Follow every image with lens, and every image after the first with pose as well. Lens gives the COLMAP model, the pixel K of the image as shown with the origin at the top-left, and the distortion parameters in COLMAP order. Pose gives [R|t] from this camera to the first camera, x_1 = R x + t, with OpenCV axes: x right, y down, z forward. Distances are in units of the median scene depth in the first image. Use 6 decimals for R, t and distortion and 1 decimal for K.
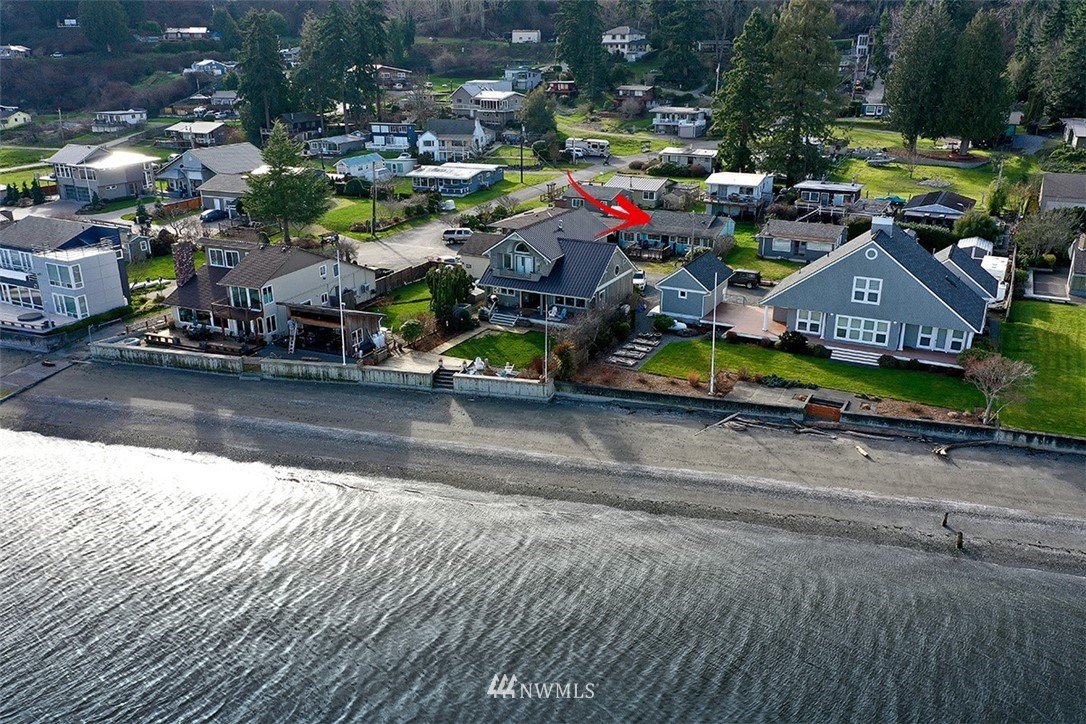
lens RADIAL K [[865.8, 0, 543.0], [0, 865.8, 362.0], [0, 0, 1]] dist [0.006877, 0.001674]
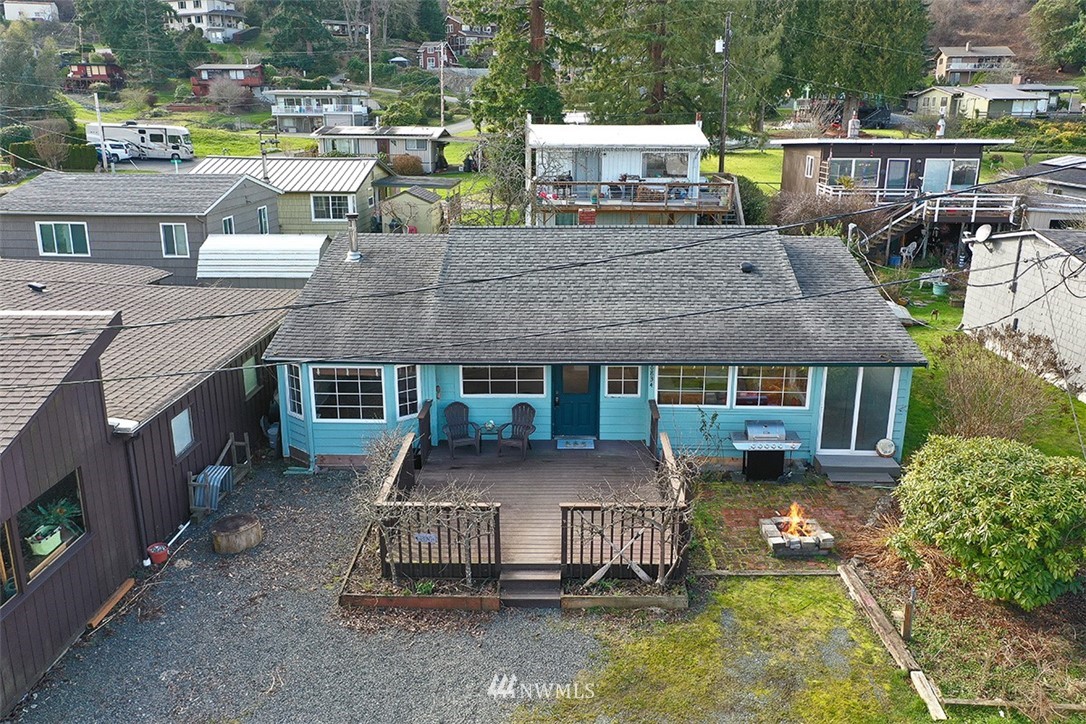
lens RADIAL K [[865.8, 0, 543.0], [0, 865.8, 362.0], [0, 0, 1]] dist [0.006877, 0.001674]
pose [[0.903054, -0.117368, 0.413180, 0.033303], [0.145820, 0.988585, -0.037891, -0.067939], [-0.404017, 0.094468, 0.909861, 0.411880]]
